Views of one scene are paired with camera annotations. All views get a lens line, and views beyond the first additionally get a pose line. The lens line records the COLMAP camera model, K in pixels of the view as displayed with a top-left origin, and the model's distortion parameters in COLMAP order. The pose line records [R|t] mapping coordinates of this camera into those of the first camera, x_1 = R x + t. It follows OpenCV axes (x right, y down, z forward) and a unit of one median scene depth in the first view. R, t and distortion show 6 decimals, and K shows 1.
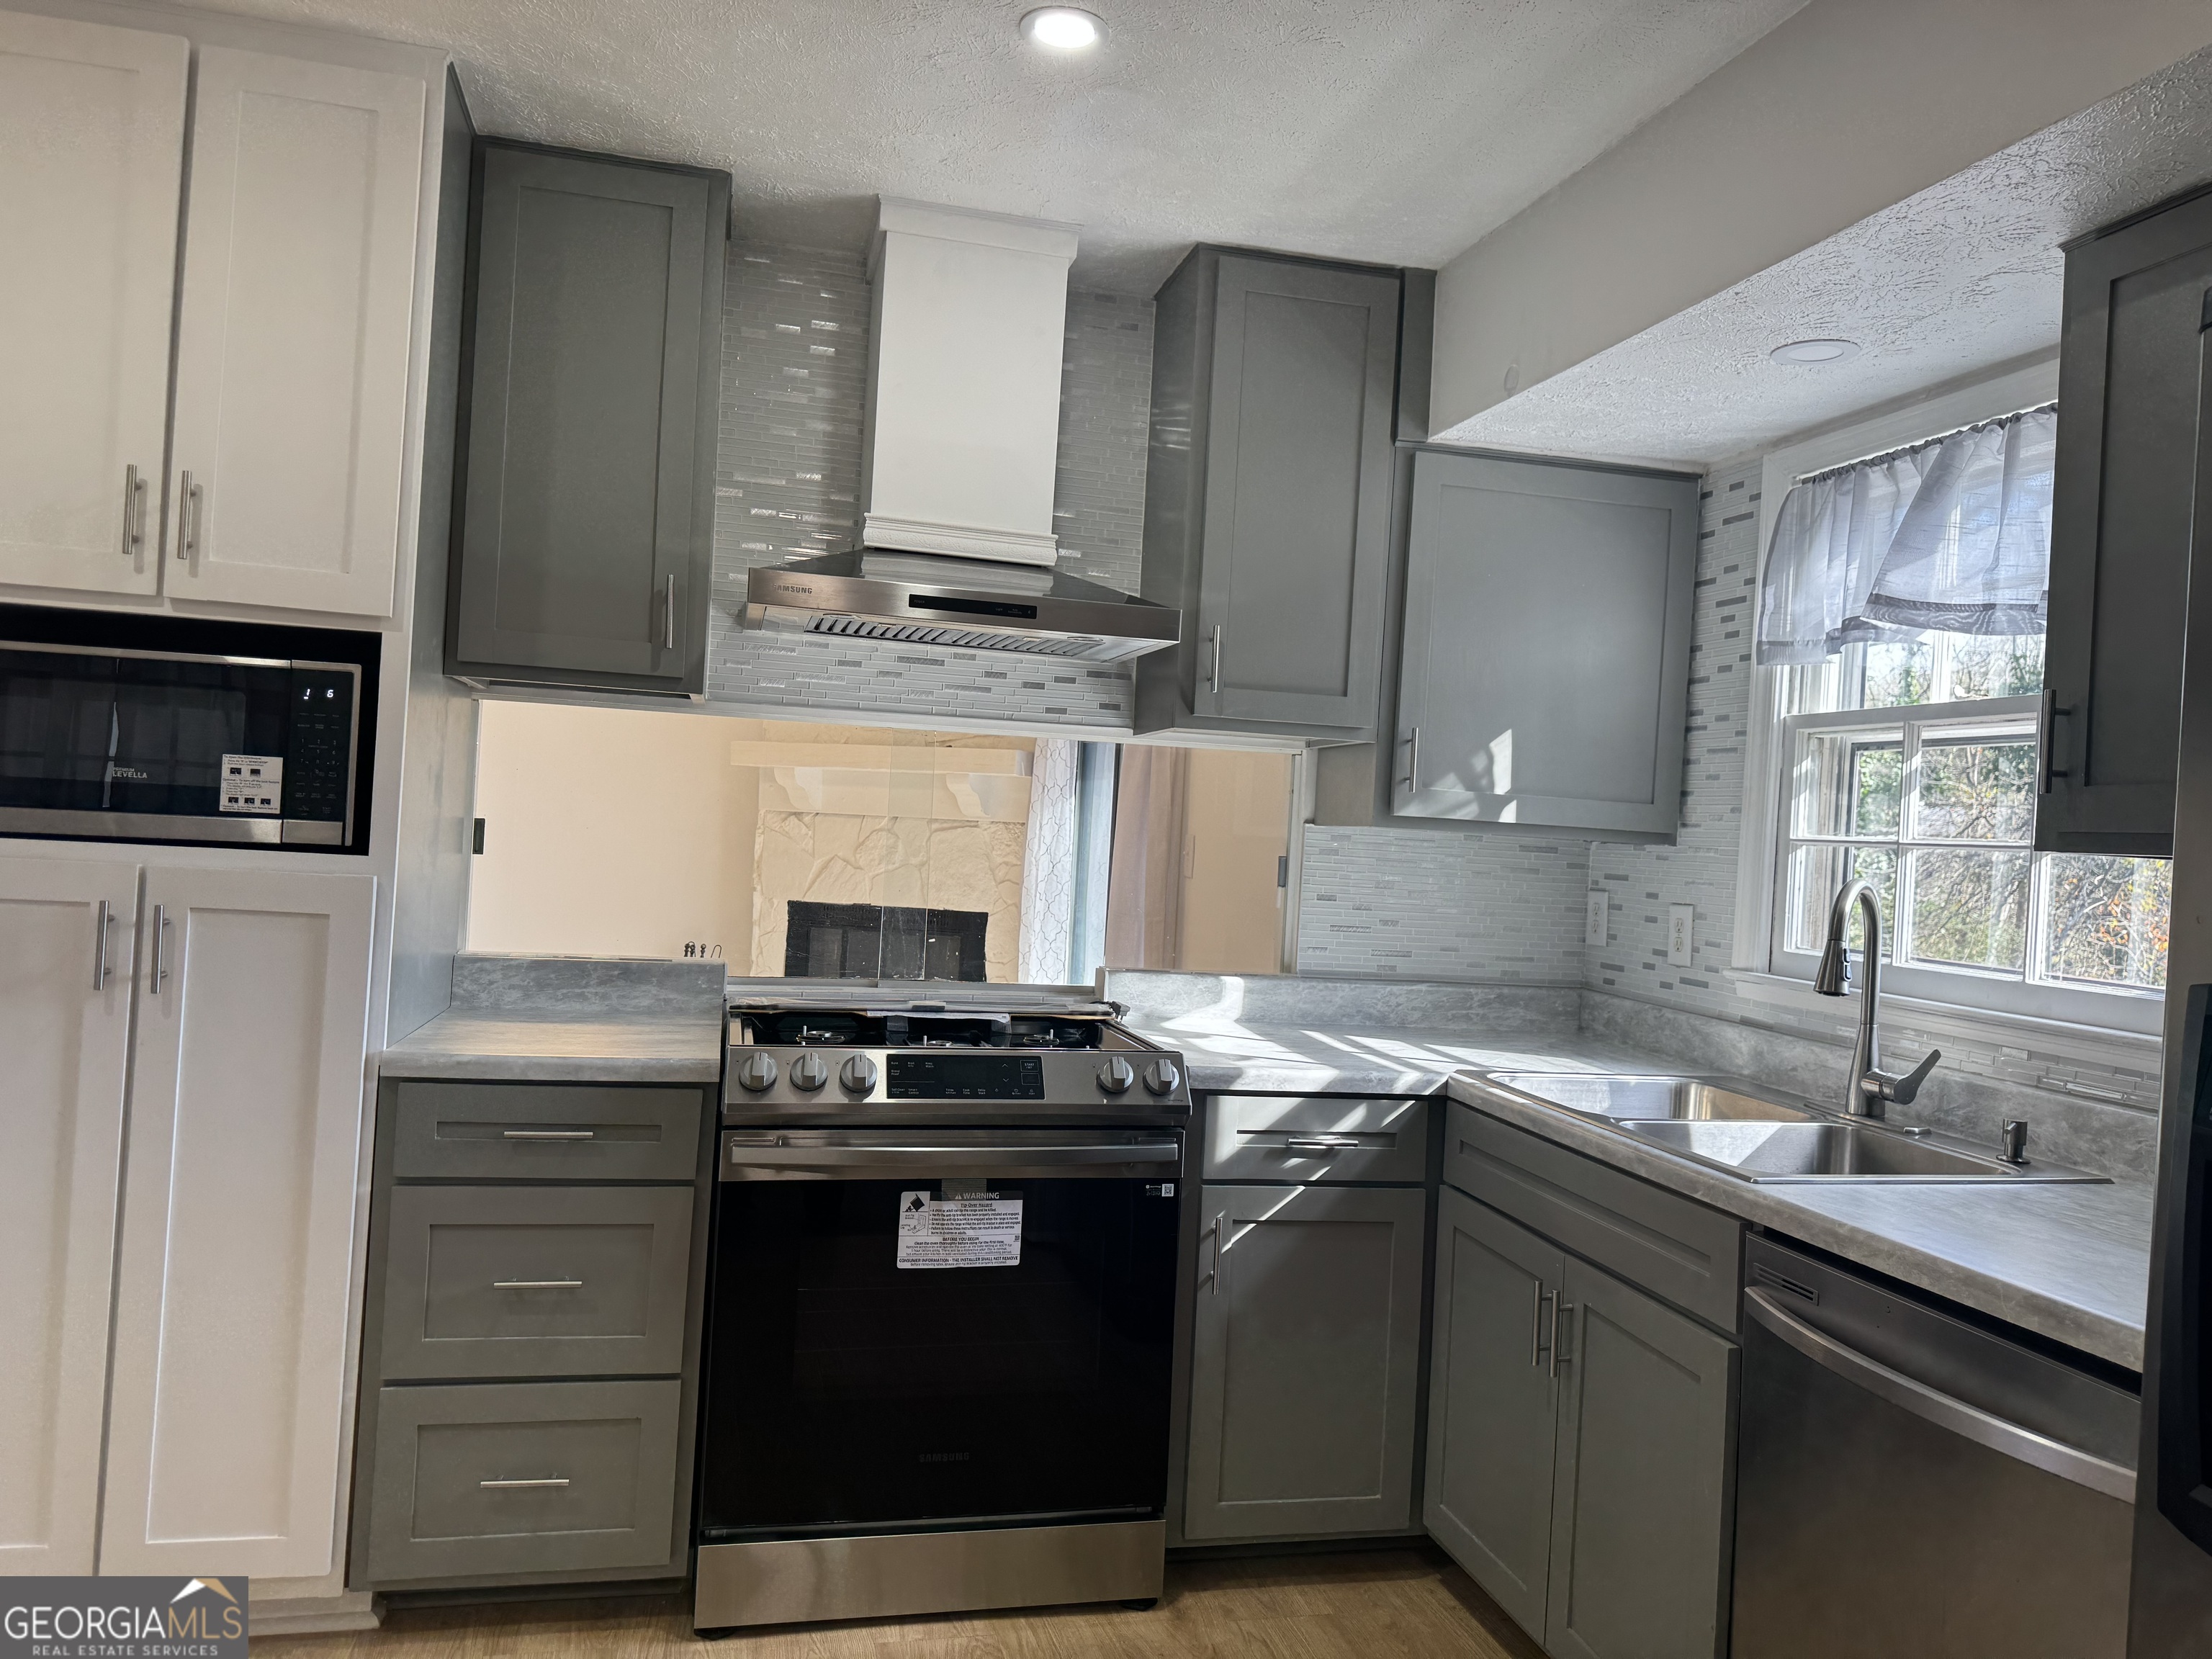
lens RADIAL K [[1593.7, 0, 1106.0], [0, 1593.7, 829.5], [0, 0, 1]] dist [0.109678, -0.139724]
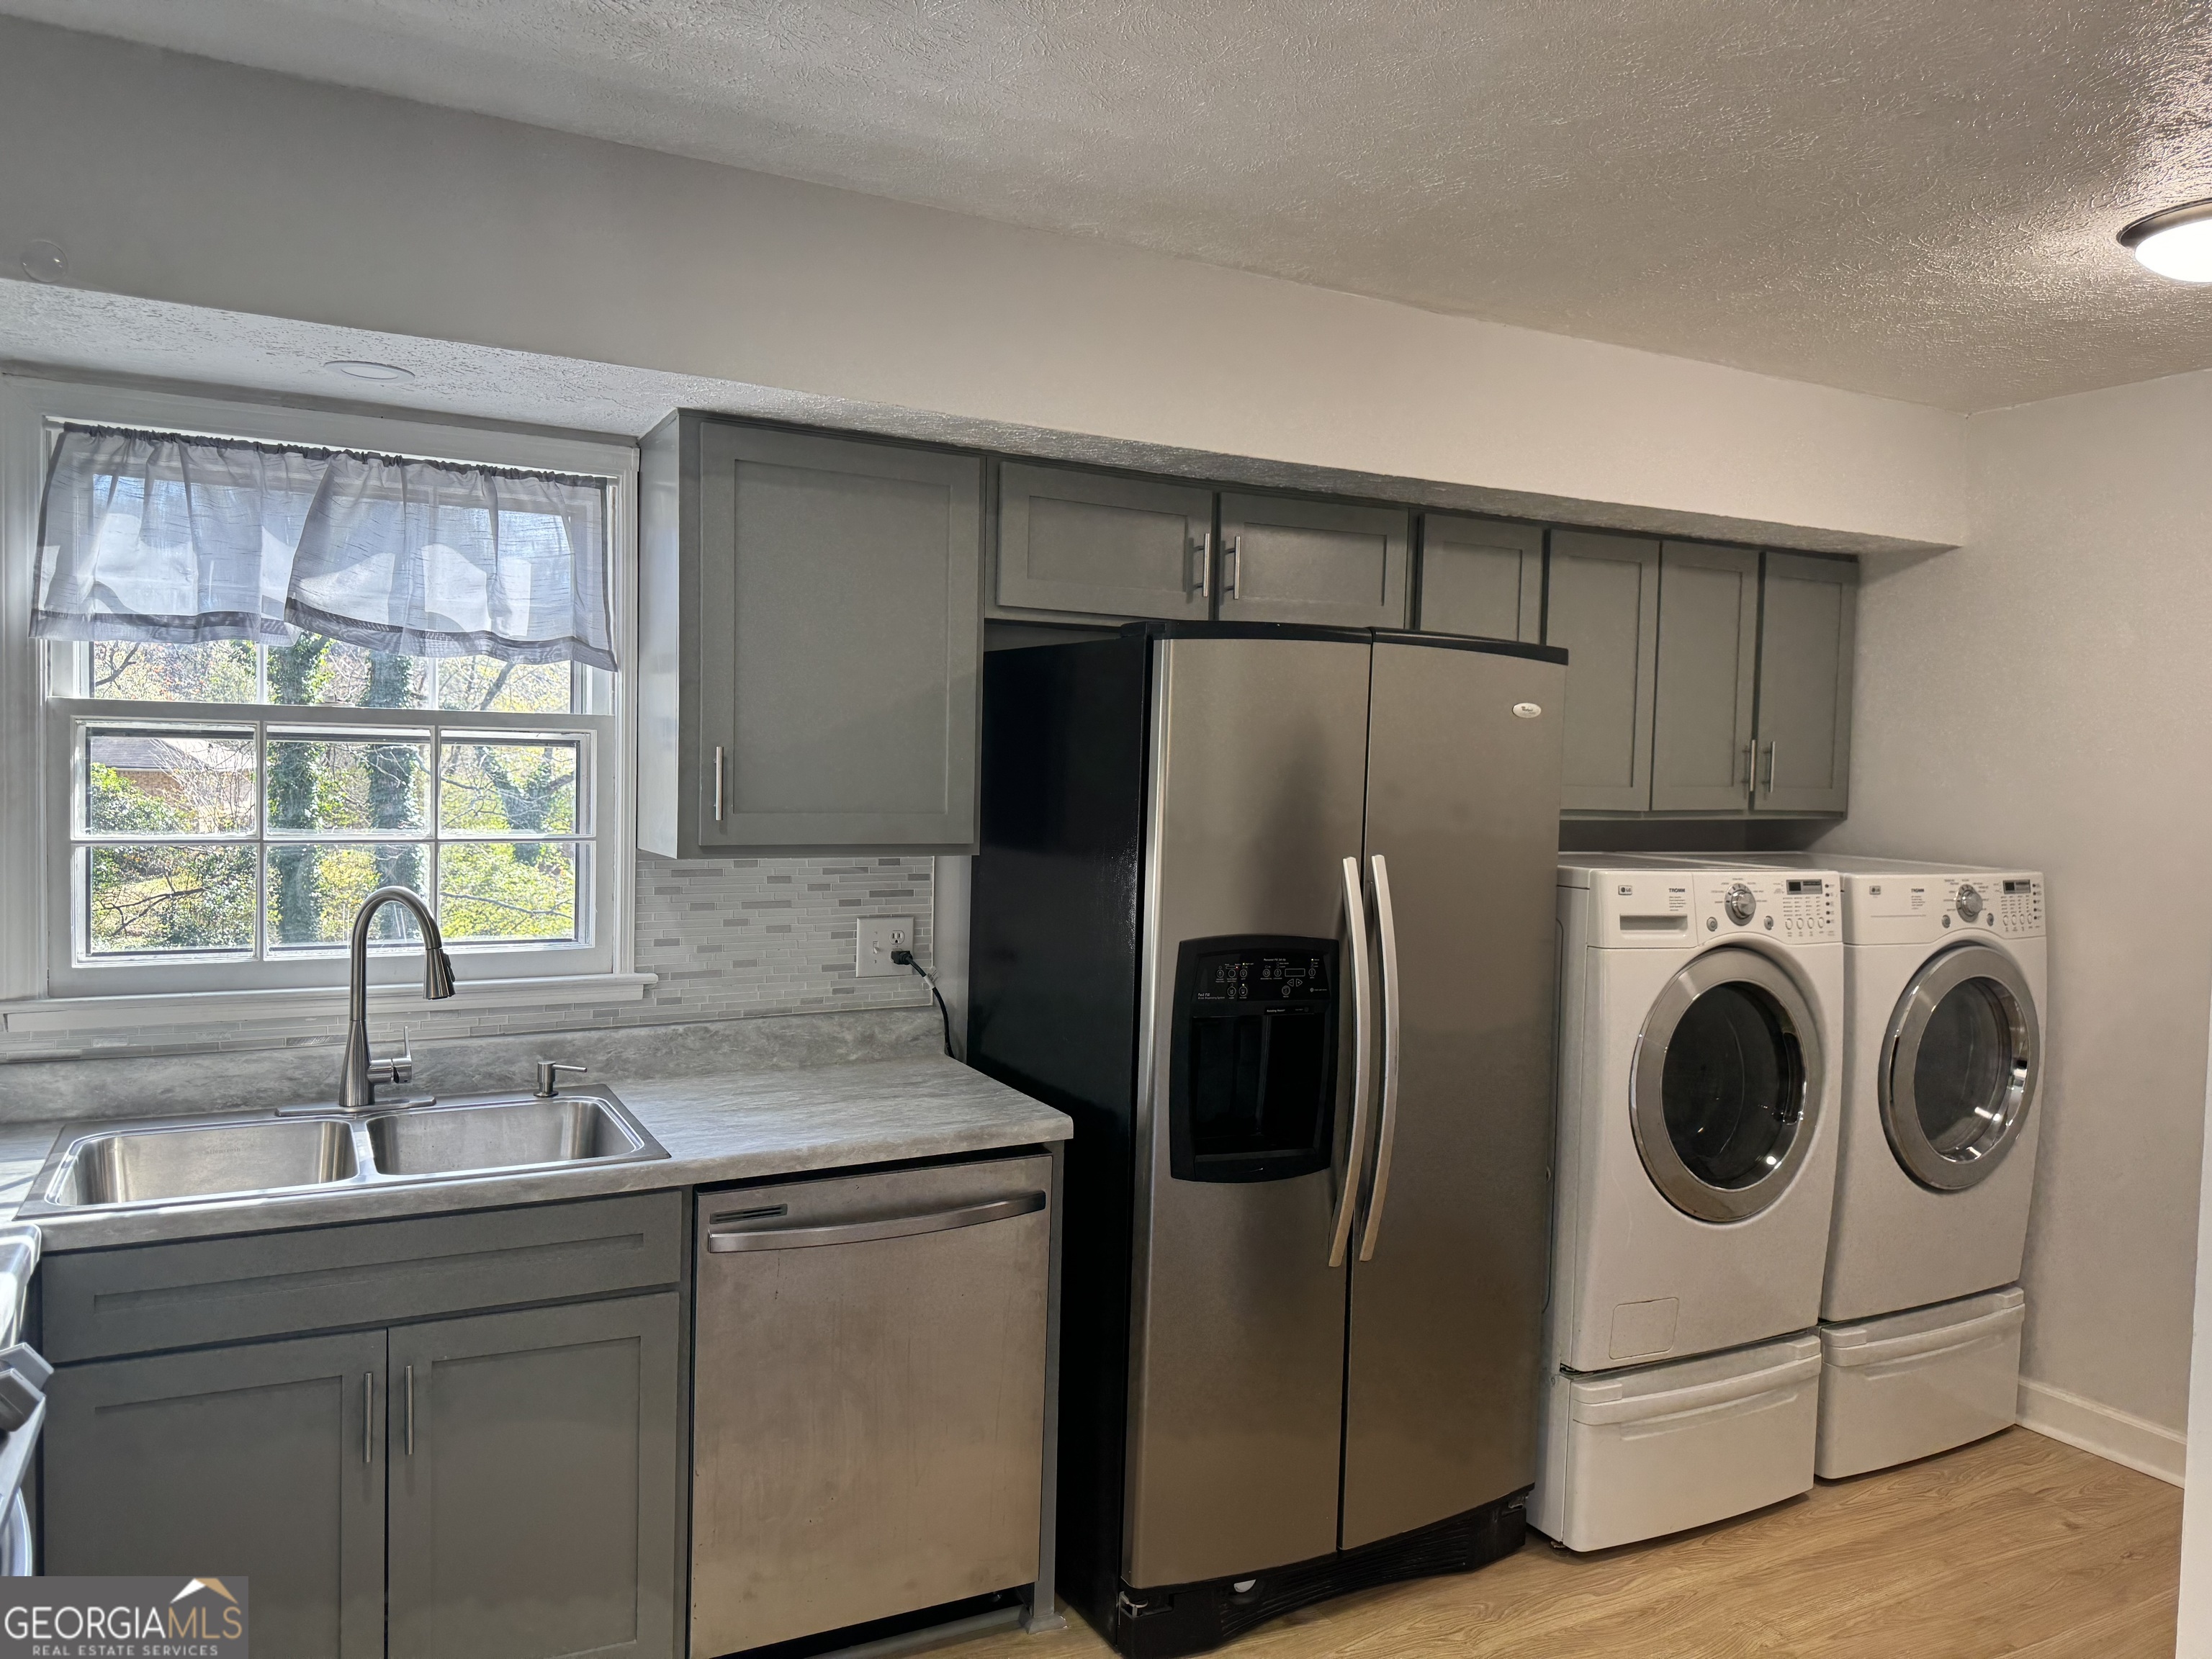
lens RADIAL K [[1593.7, 0, 1106.0], [0, 1593.7, 829.5], [0, 0, 1]] dist [0.109678, -0.139724]
pose [[-0.253044, -0.107453, 0.961469, -0.578916], [-0.041006, 0.994111, 0.100309, -0.114269], [-0.966585, -0.014044, -0.255960, 0.700802]]
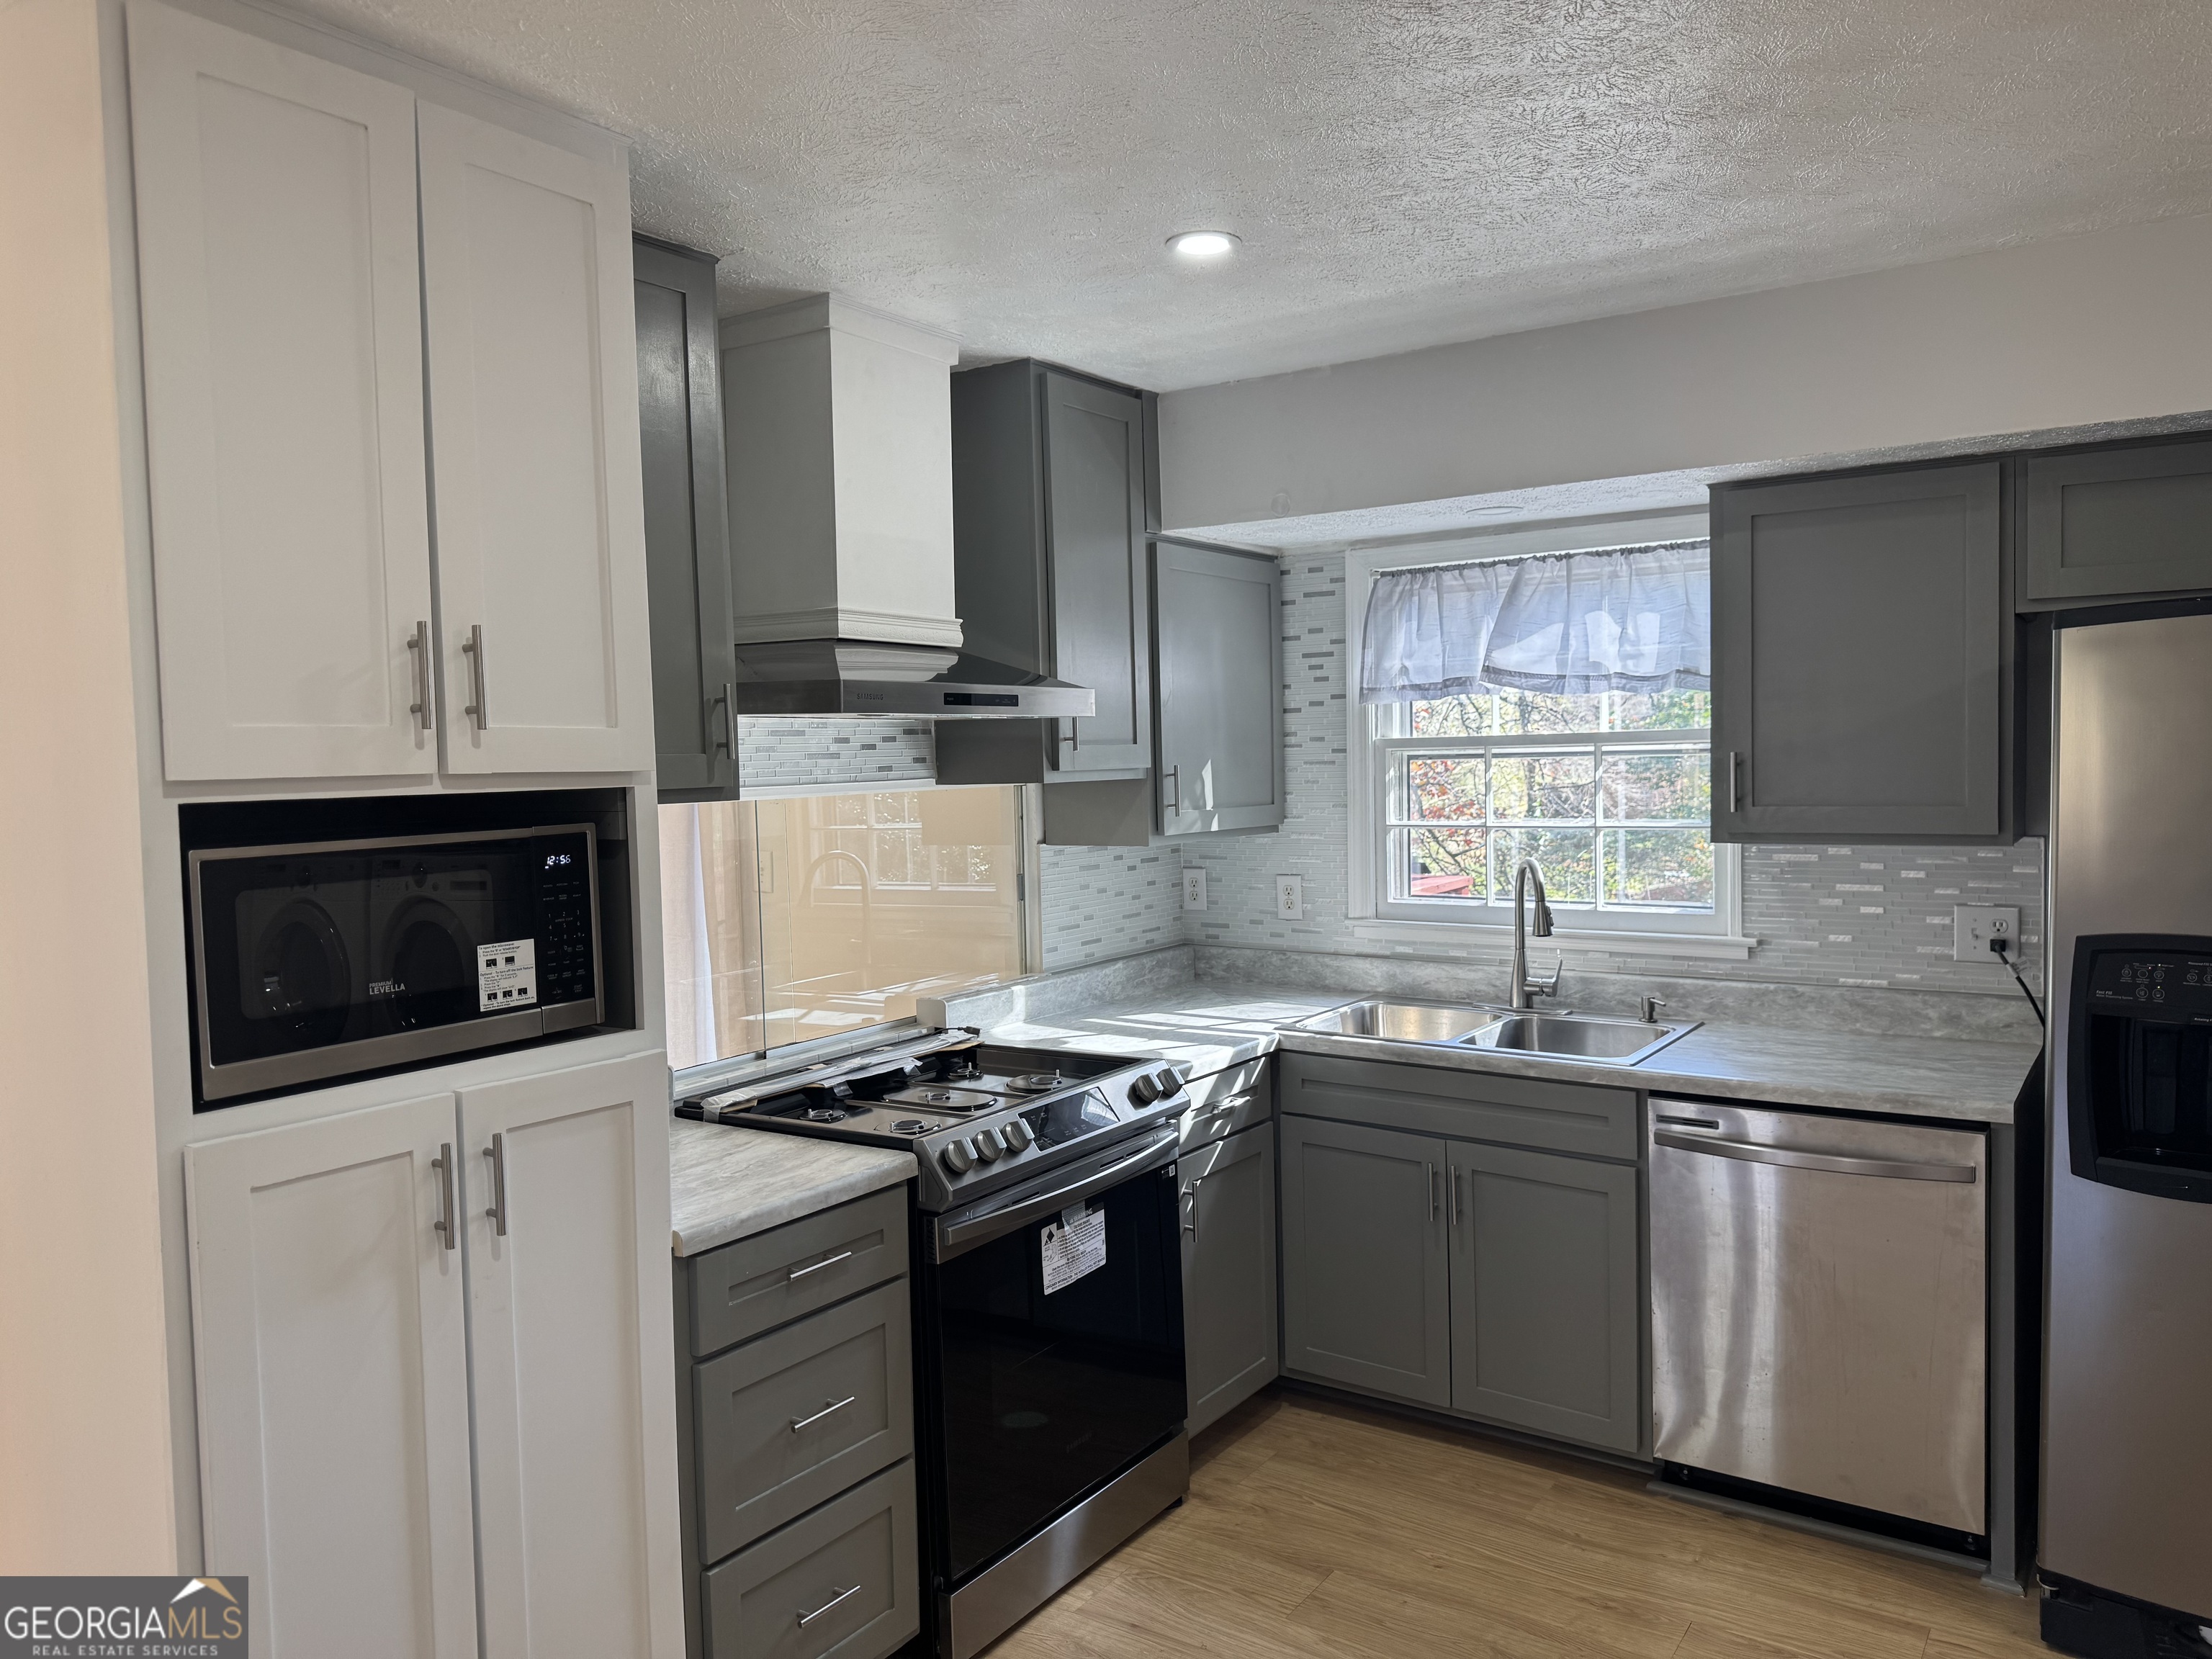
lens RADIAL K [[1587.6, 0, 1116.3], [0, 1587.6, 834.2], [0, 0, 1]] dist [0.113117, -0.000881]
pose [[0.733083, -0.110061, 0.671175, -0.724319], [0.063427, 0.993582, 0.093653, -0.137375], [-0.677176, -0.026085, 0.735359, 0.122757]]
